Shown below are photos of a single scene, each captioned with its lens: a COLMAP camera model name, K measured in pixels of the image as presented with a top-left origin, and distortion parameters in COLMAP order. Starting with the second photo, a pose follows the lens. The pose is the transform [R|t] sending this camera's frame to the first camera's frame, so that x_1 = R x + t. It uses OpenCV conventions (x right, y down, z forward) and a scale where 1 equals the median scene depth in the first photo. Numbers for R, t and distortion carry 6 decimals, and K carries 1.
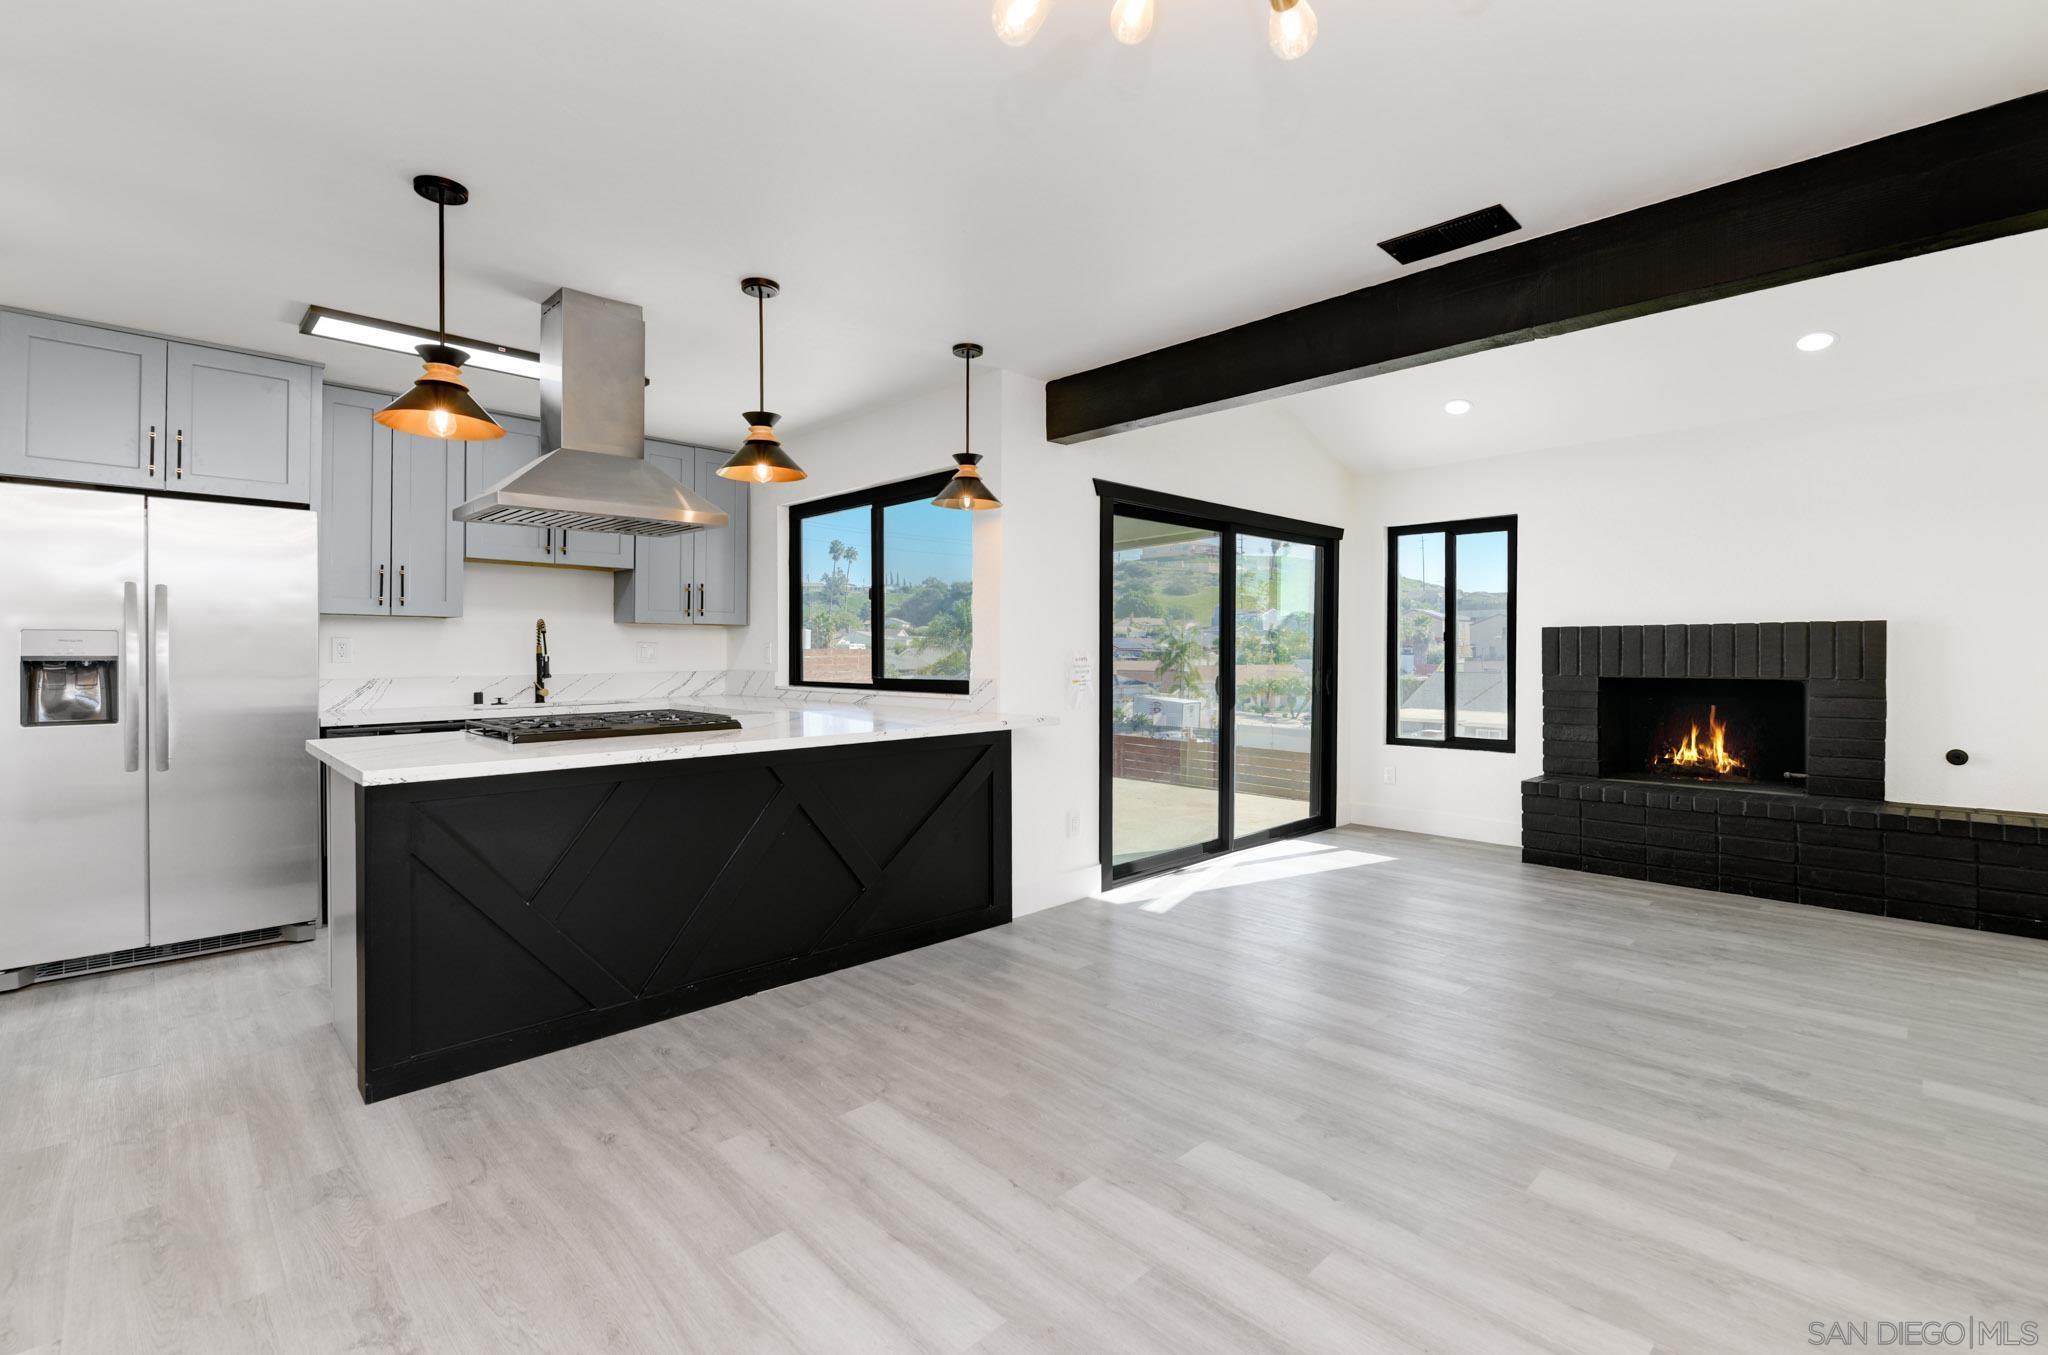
lens RADIAL K [[930.2, 0, 1031.2], [0, 930.2, 654.9], [0, 0, 1]] dist [0.000836, -0.000725]
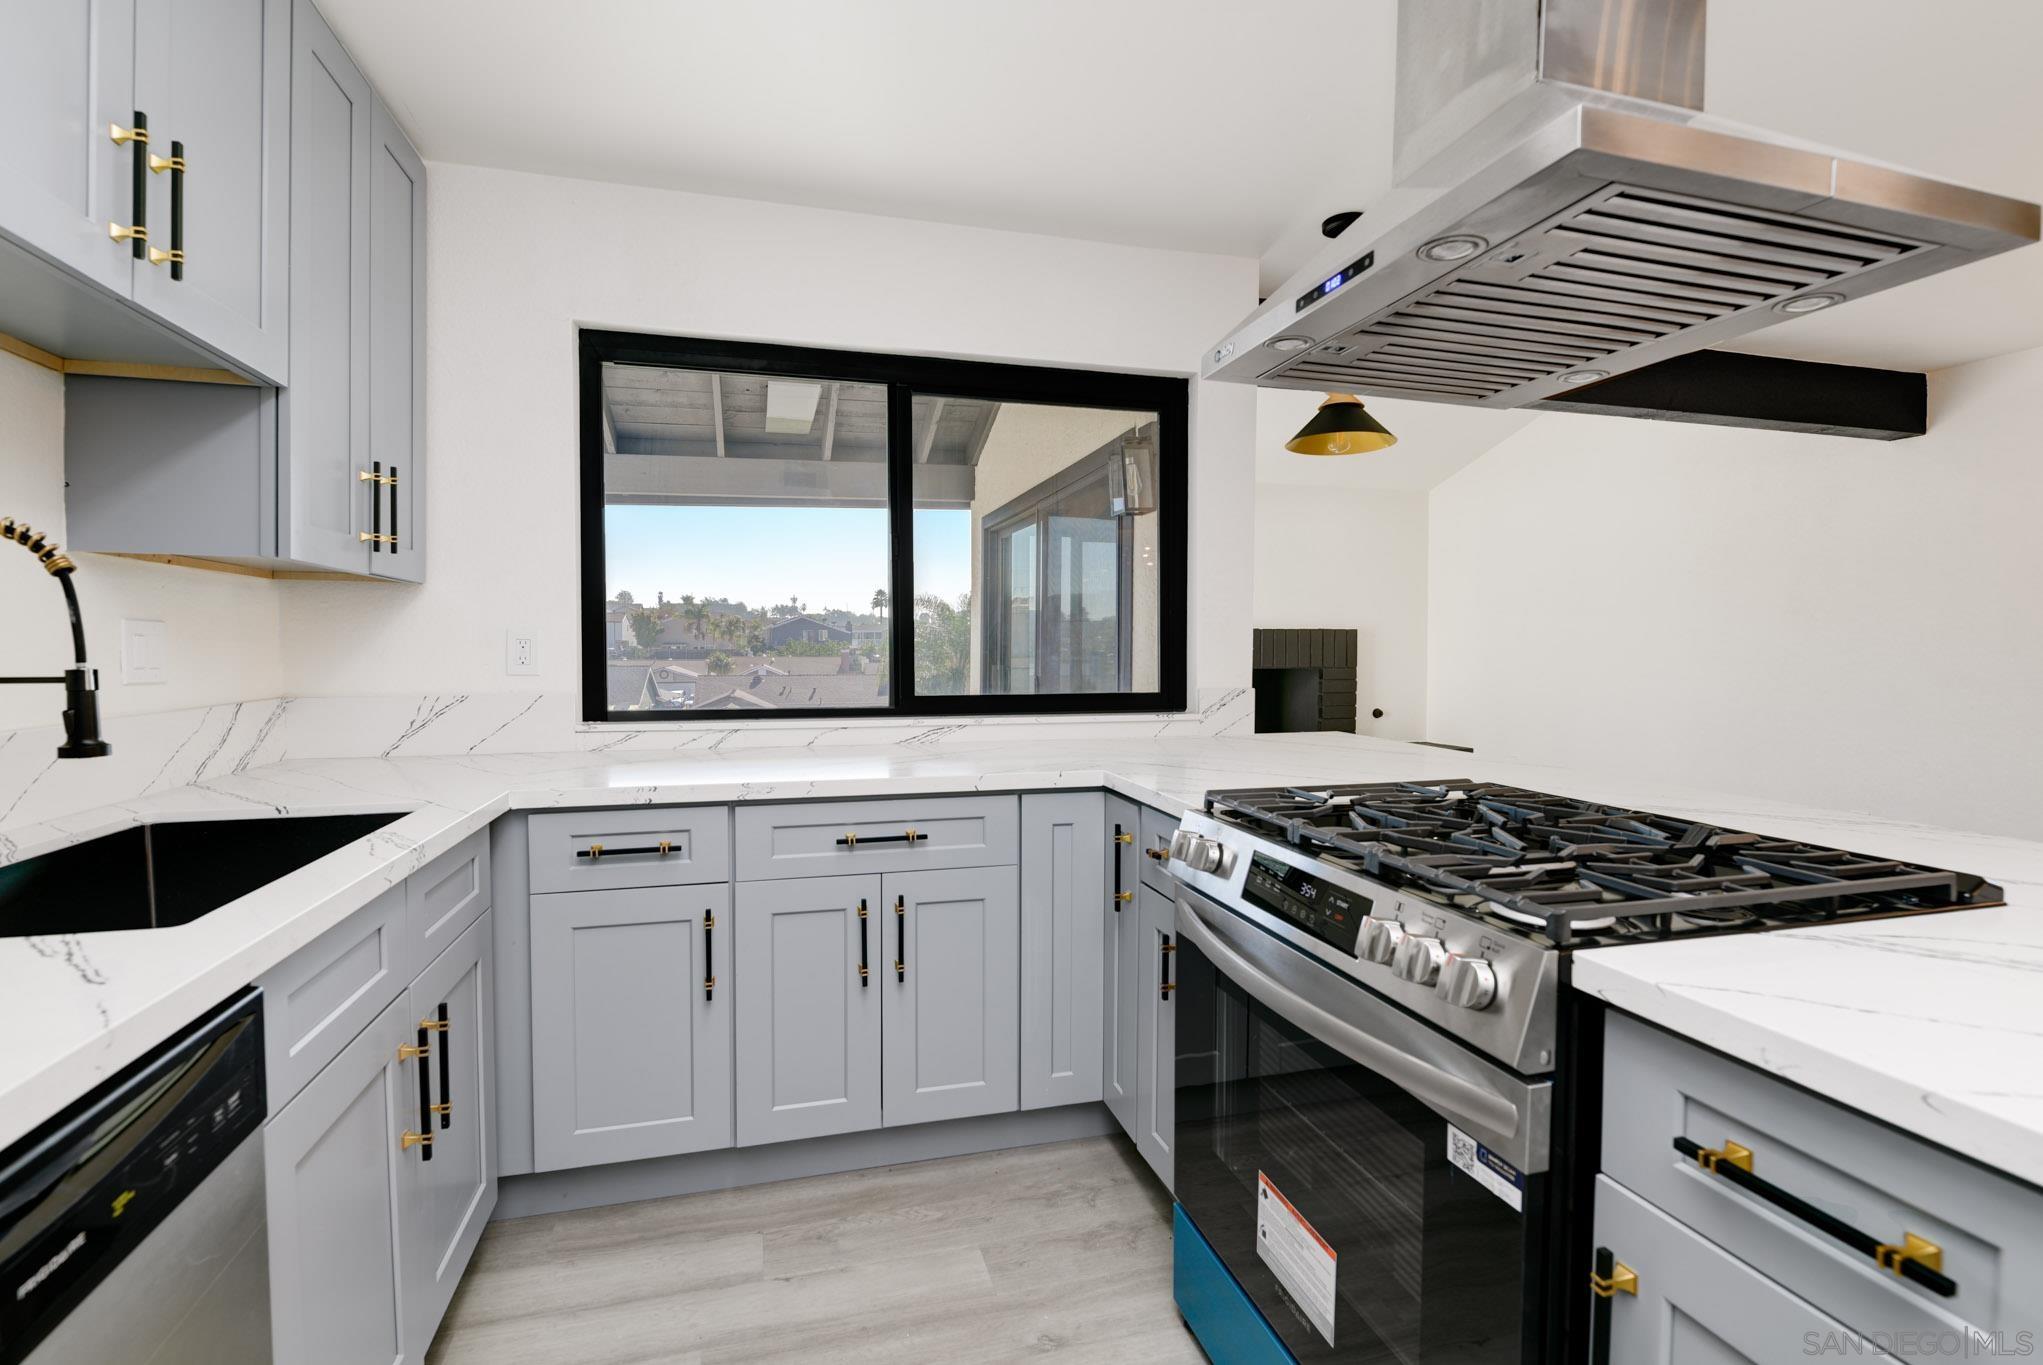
lens RADIAL K [[906.7, 0, 1001.5], [0, 906.7, 669.6], [0, 0, 1]] dist [0.003923, -0.006174]
pose [[0.483614, -0.020539, 0.875040, -0.868042], [-0.000080, 0.999724, 0.023510, -0.005732], [-0.875281, -0.011440, 0.483479, 0.951248]]
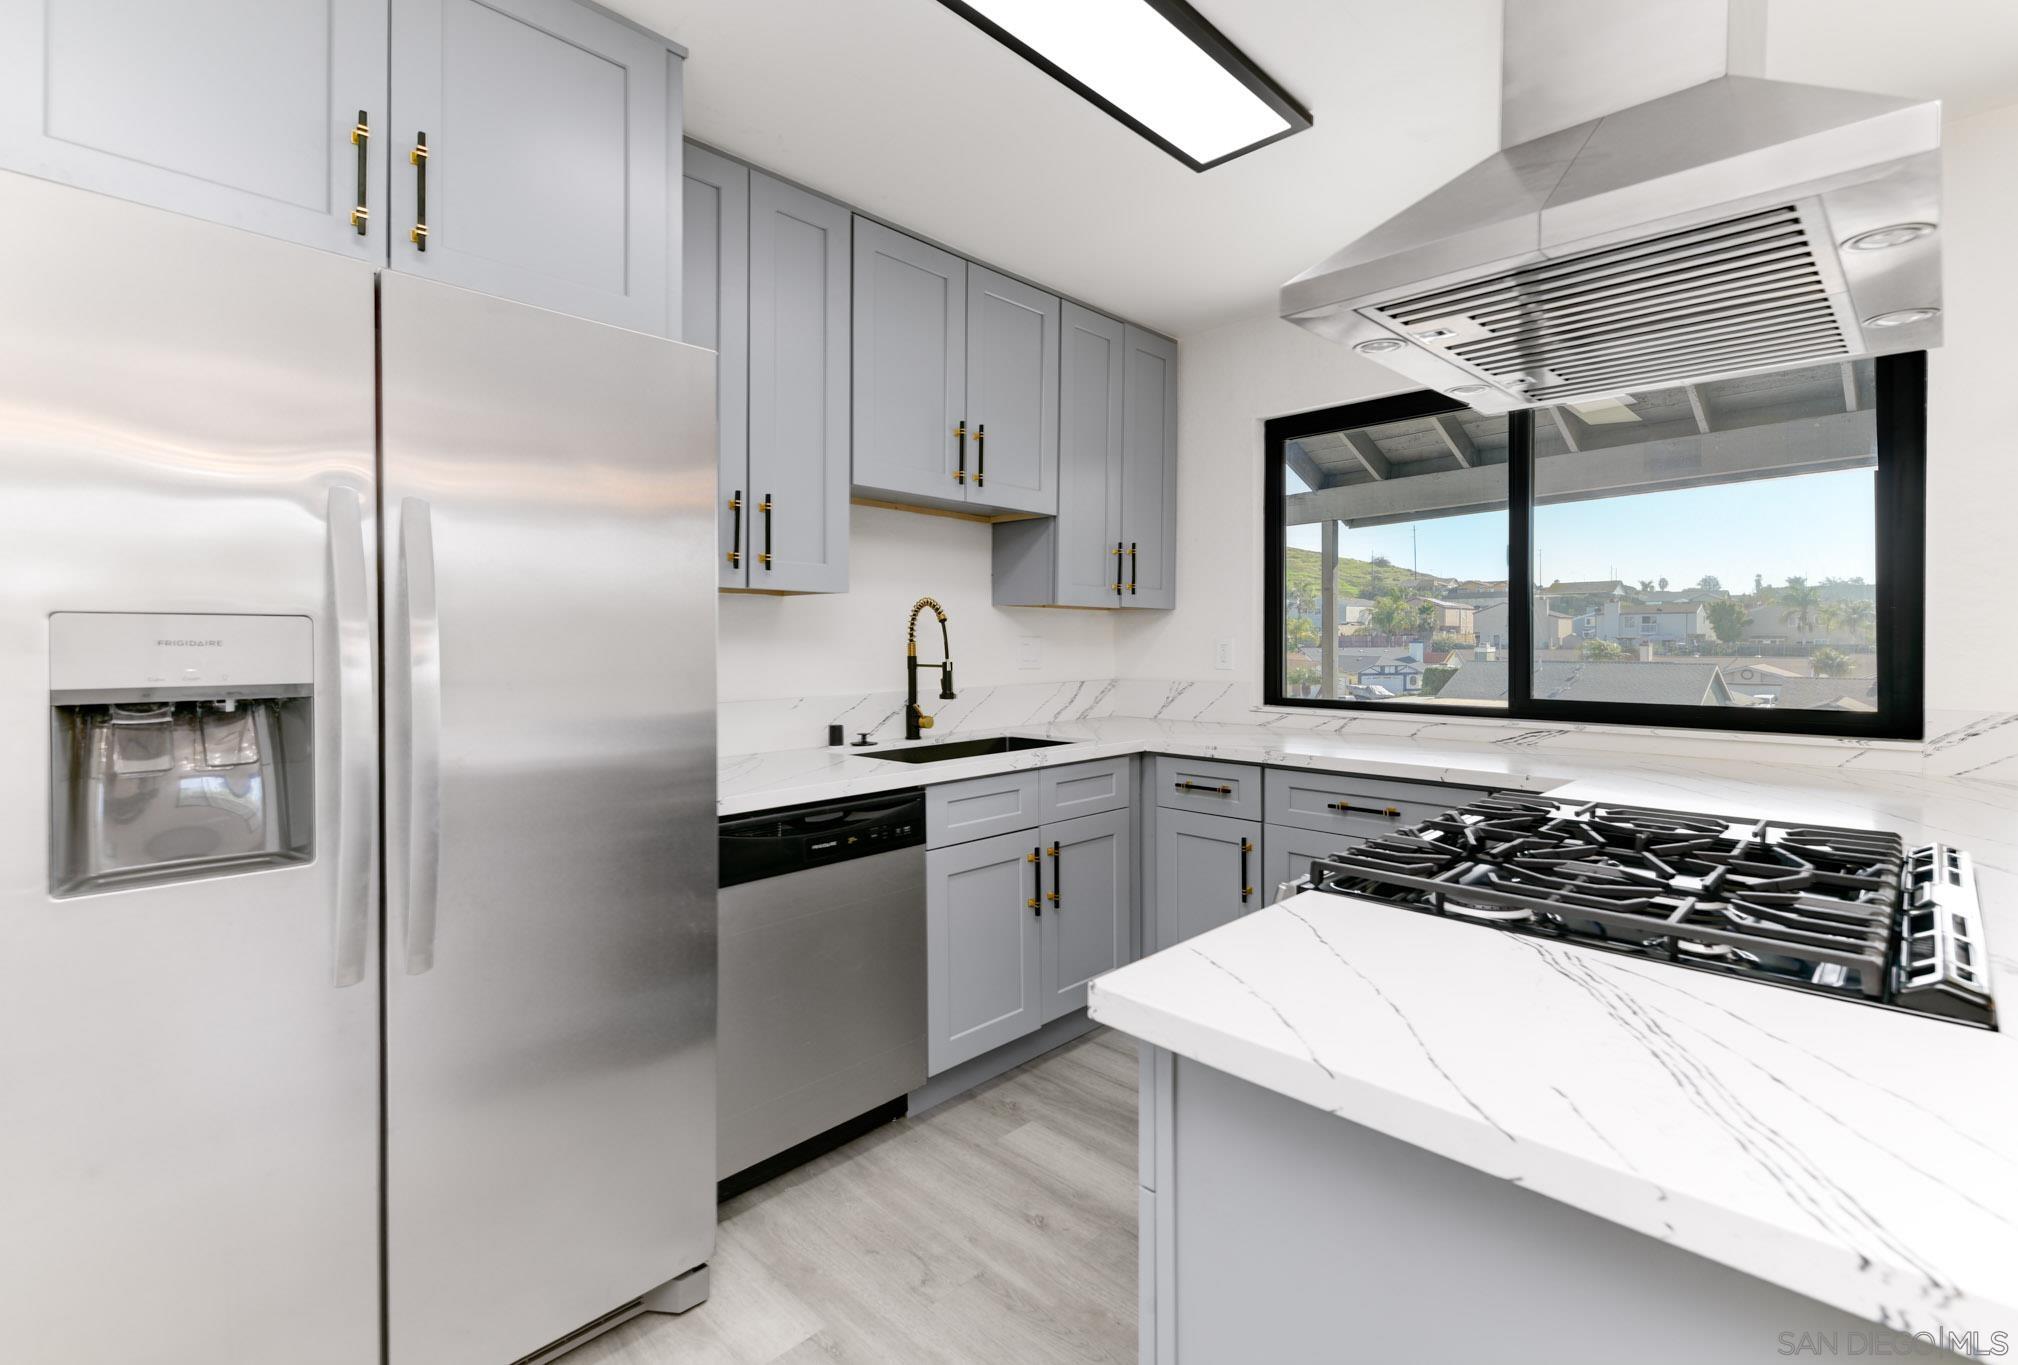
lens RADIAL K [[920.0, 0, 1039.9], [0, 920.0, 649.2], [0, 0, 1]] dist [0.022962, -0.000471]
pose [[0.999177, -0.000883, 0.040556, -0.689980], [0.000608, 0.999977, 0.006779, -0.014574], [-0.040561, -0.006749, 0.999154, 0.599117]]
